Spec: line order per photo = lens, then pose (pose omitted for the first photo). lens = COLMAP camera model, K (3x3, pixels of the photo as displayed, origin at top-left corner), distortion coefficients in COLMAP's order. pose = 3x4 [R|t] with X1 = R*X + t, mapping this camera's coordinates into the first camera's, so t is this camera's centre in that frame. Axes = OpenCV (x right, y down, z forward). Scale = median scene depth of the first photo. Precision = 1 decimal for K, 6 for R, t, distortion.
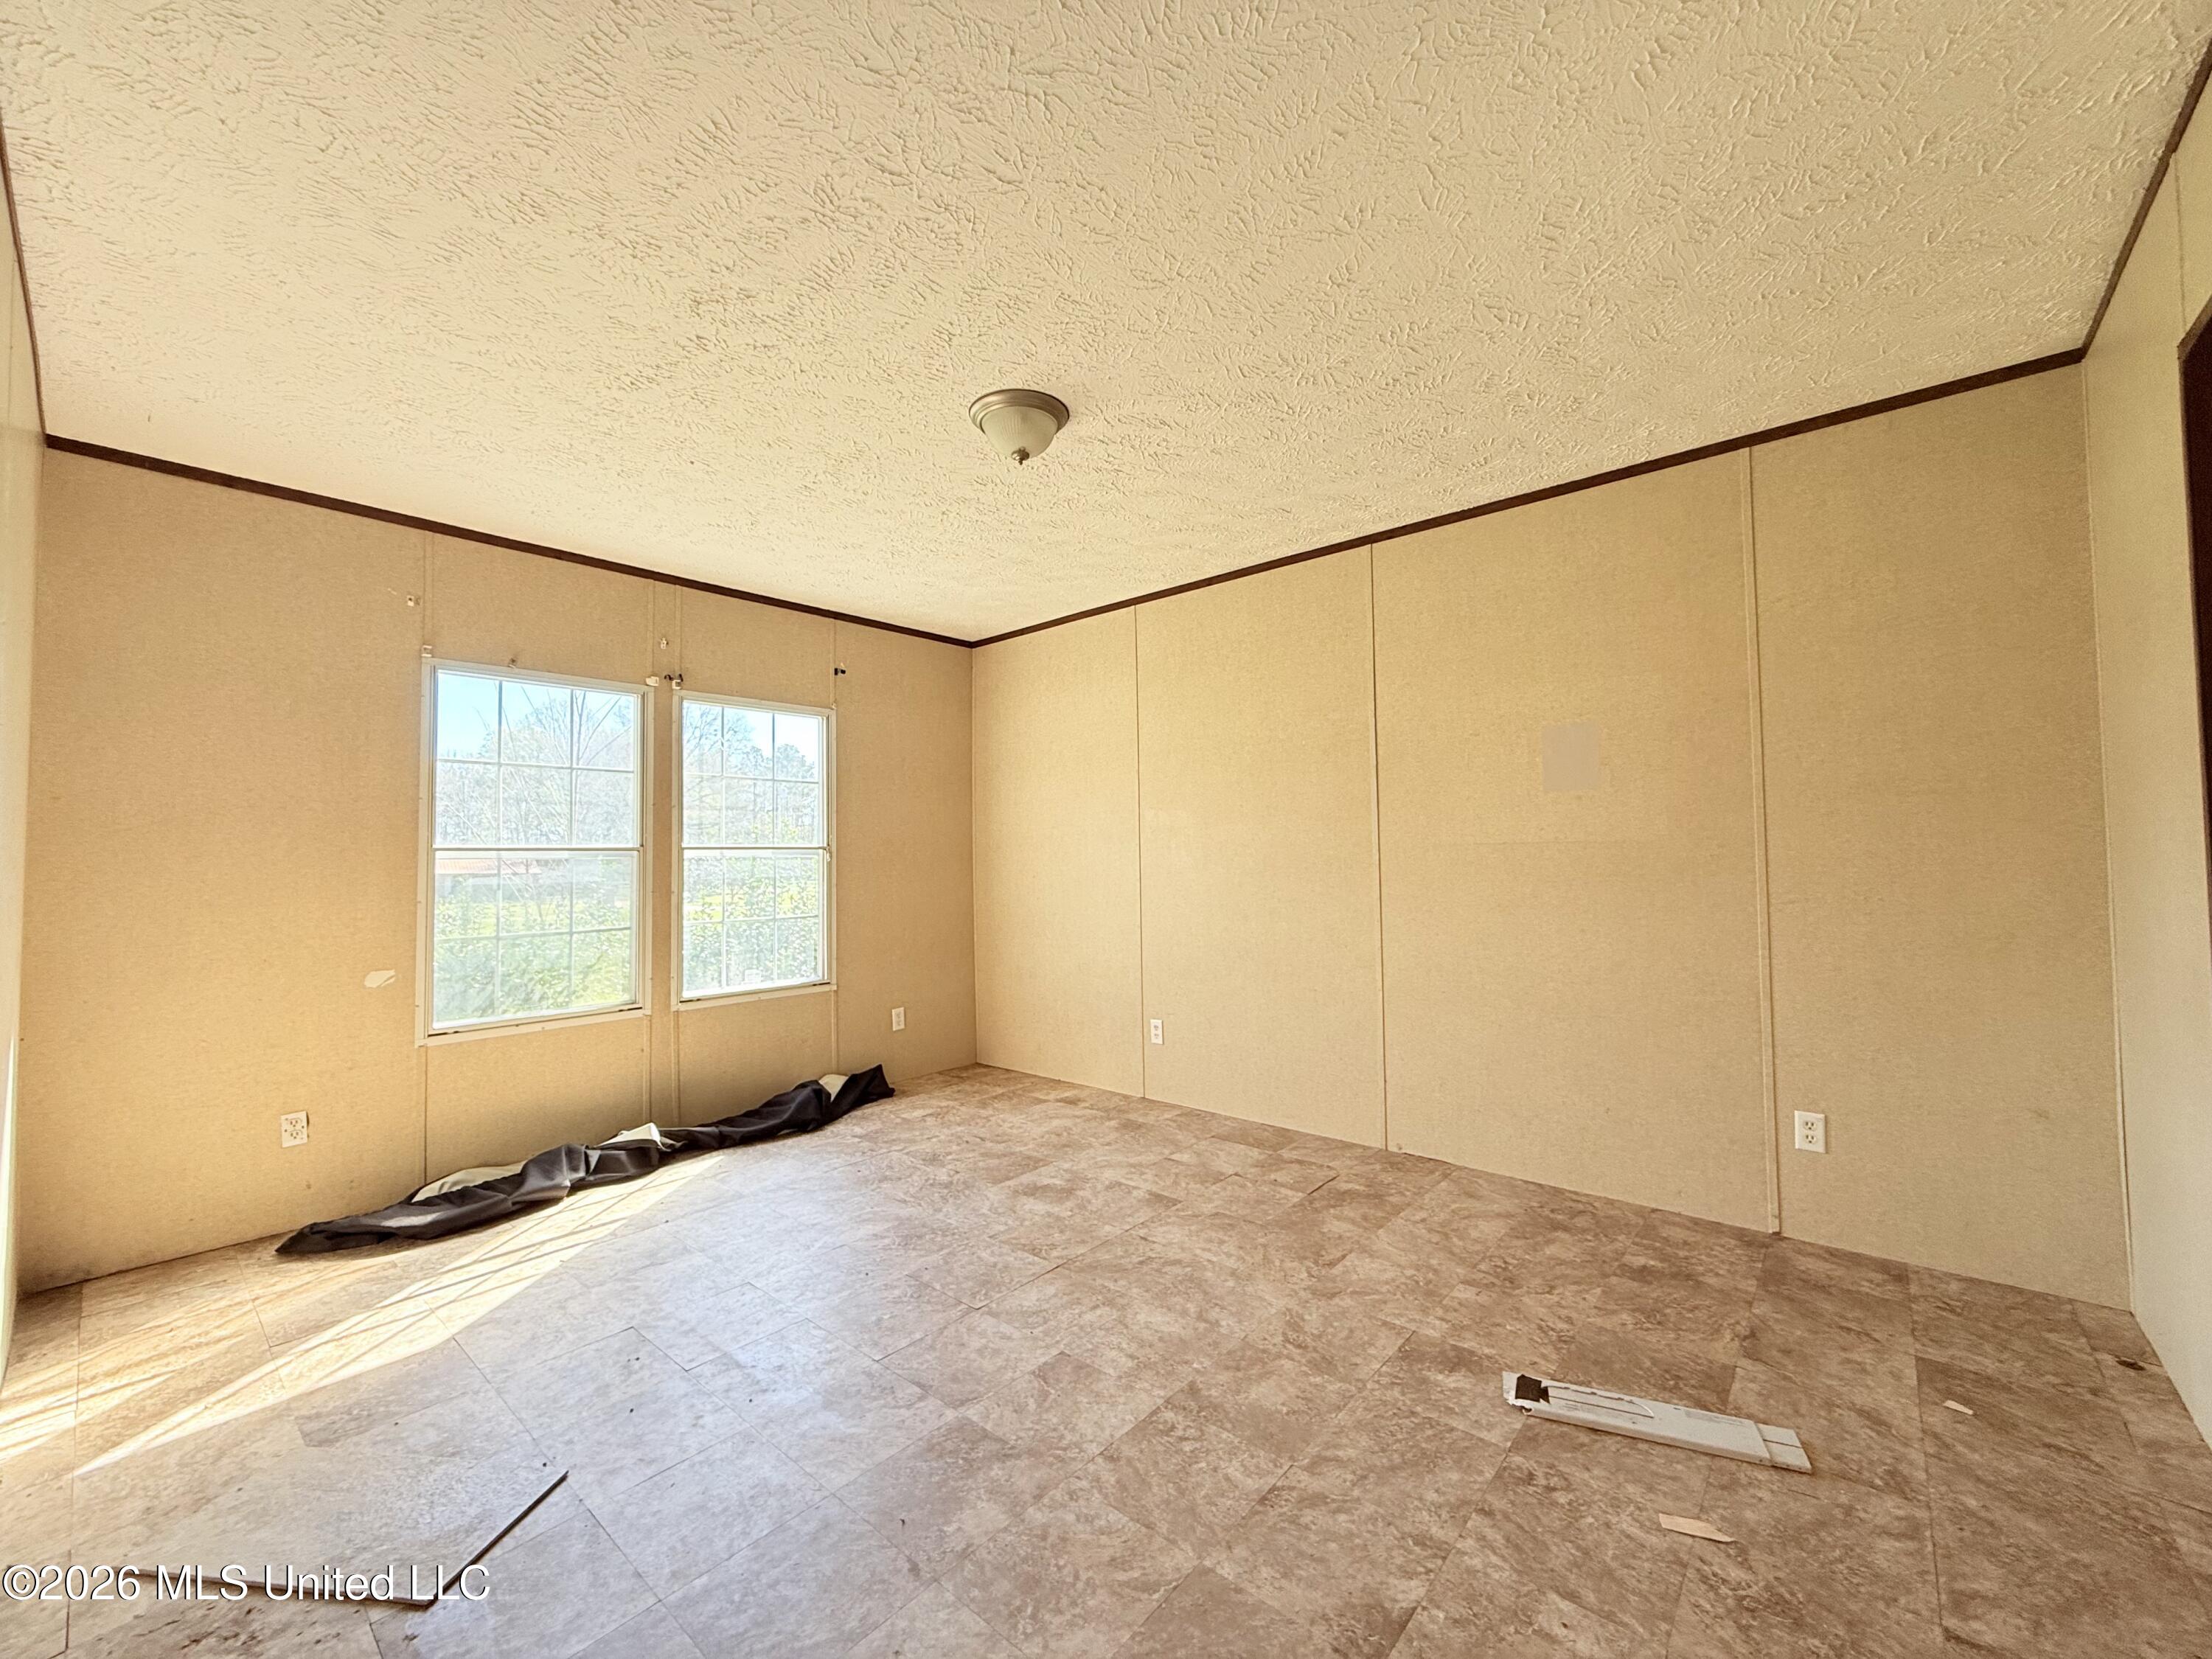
lens RADIAL K [[875.1, 0, 1106.0], [0, 875.1, 829.5], [0, 0, 1]] dist [-0.000473, 0.000014]
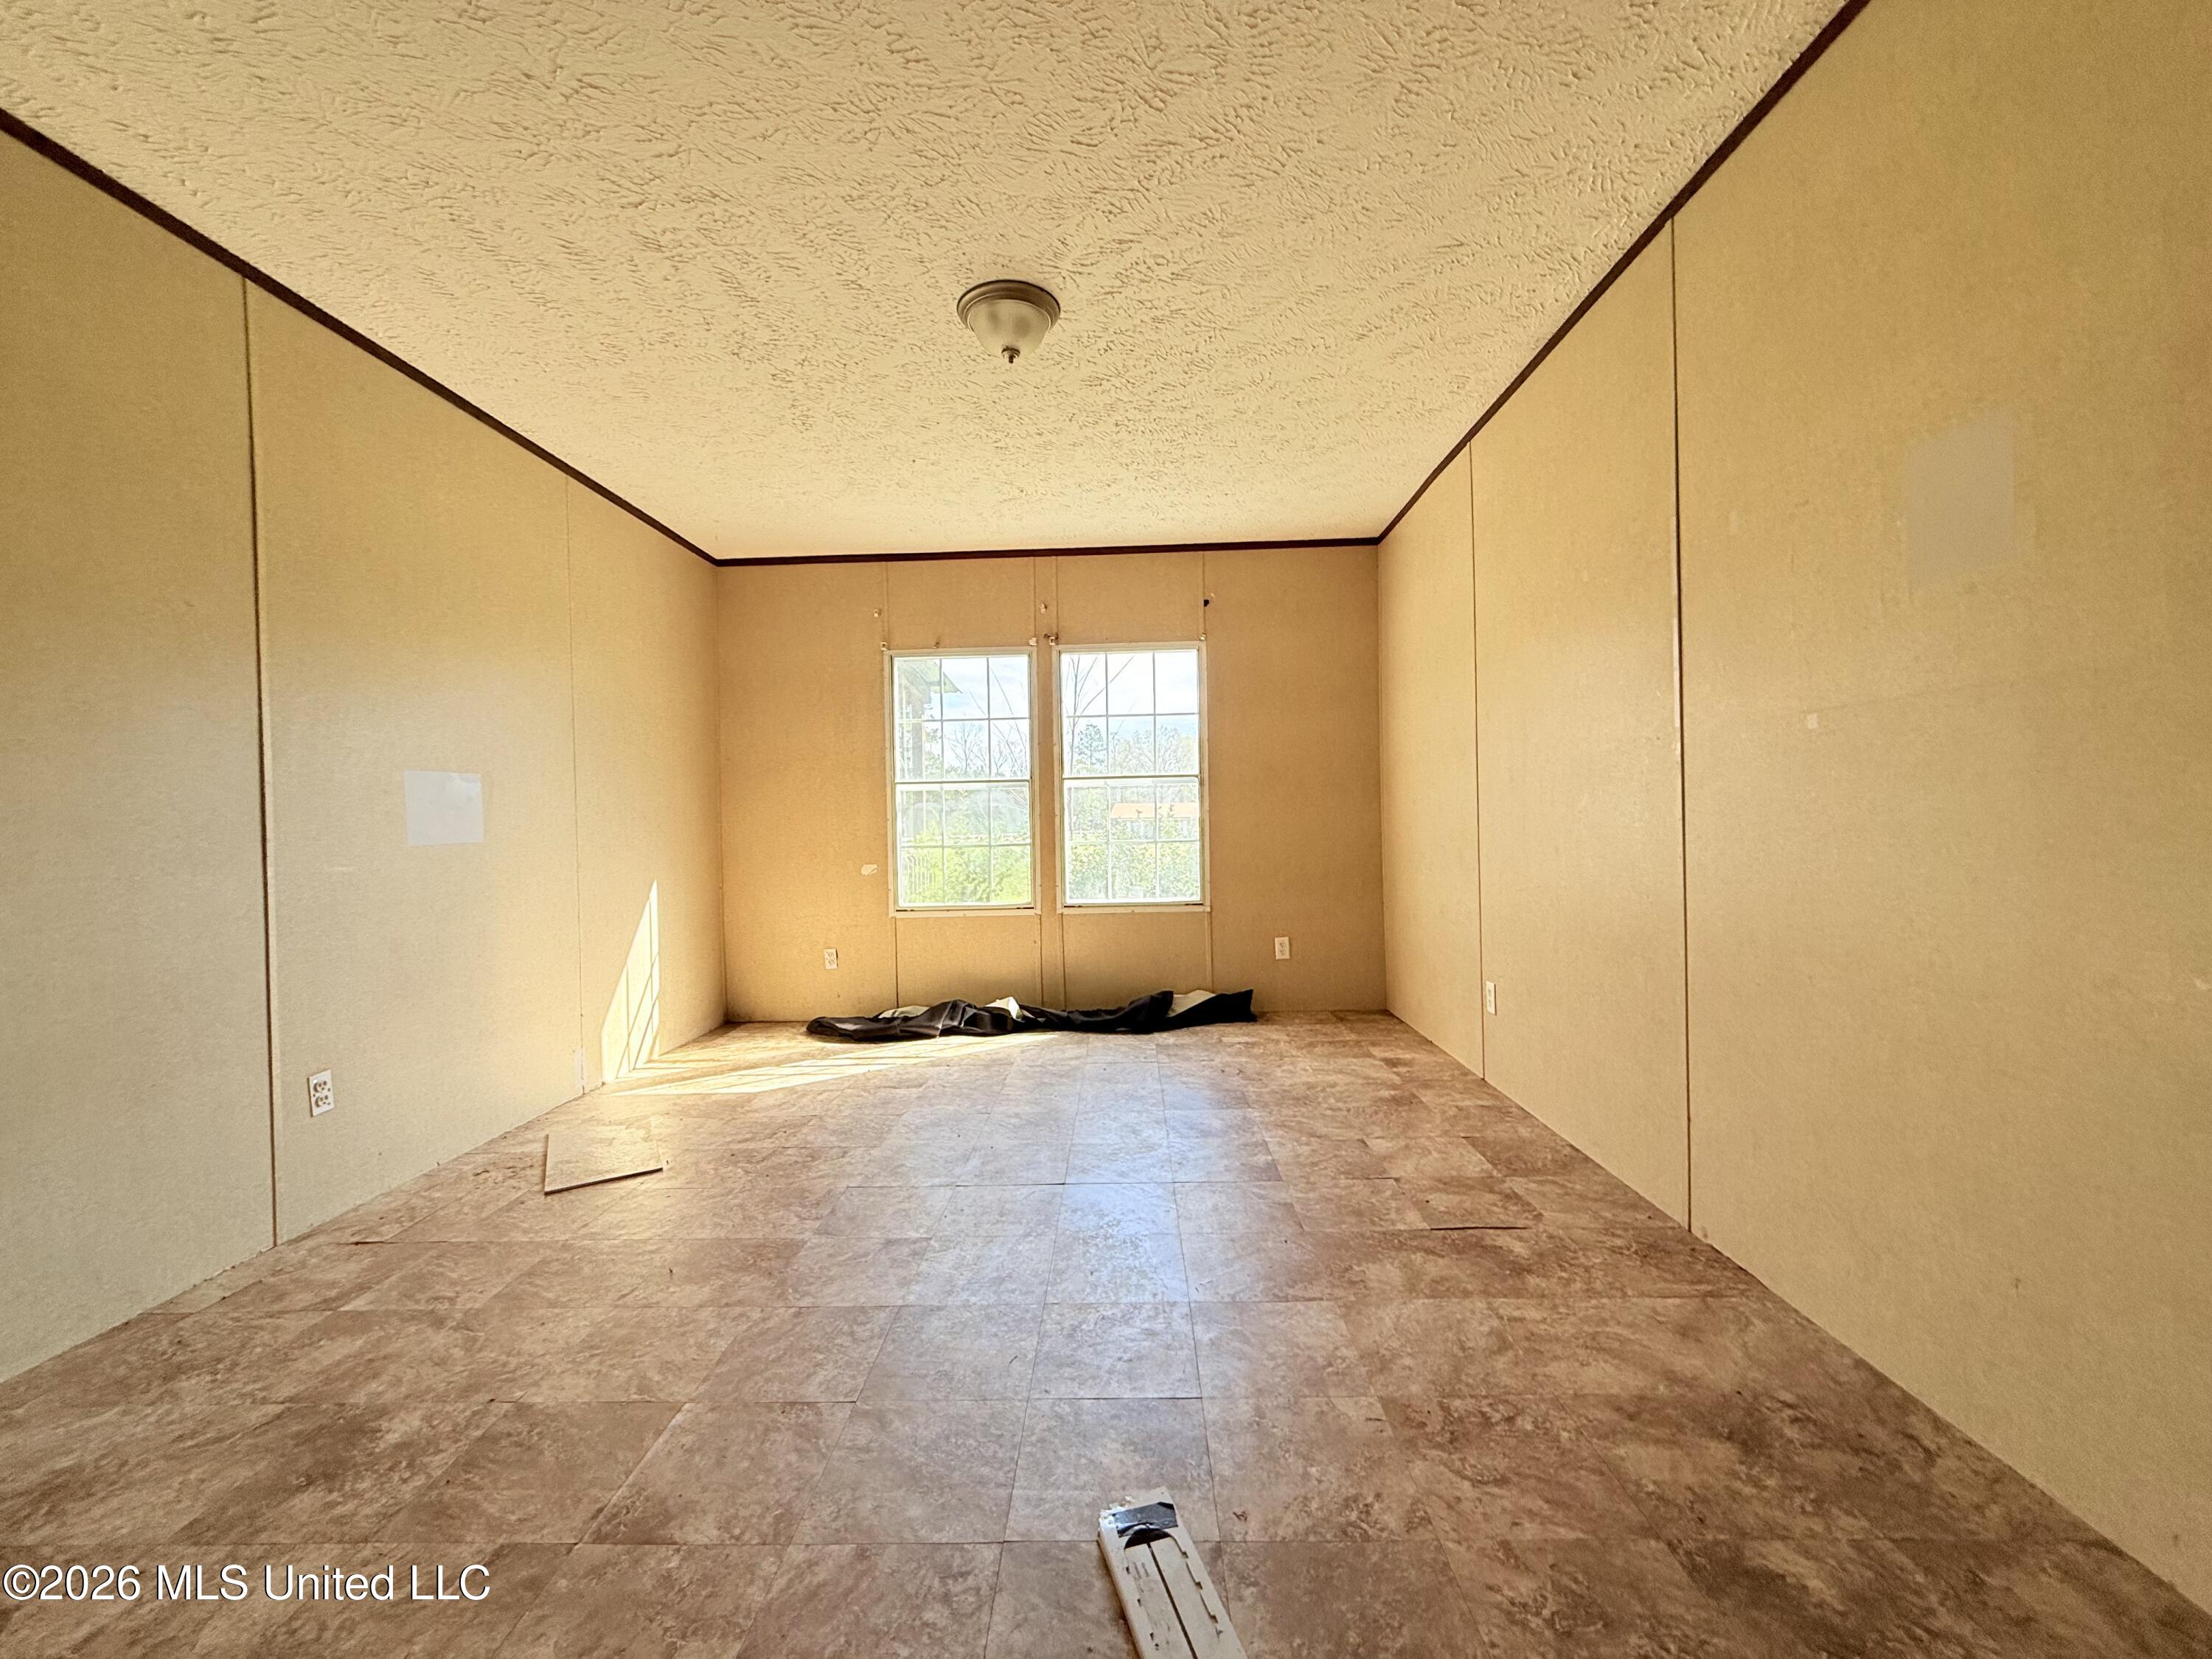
lens RADIAL K [[875.1, 0, 1106.0], [0, 875.1, 829.5], [0, 0, 1]] dist [-0.000473, 0.000014]
pose [[0.637756, 0.009280, -0.770183, 0.534992], [0.038766, 0.998273, 0.044129, 0.044983], [0.769262, -0.058000, 0.636295, 0.319534]]
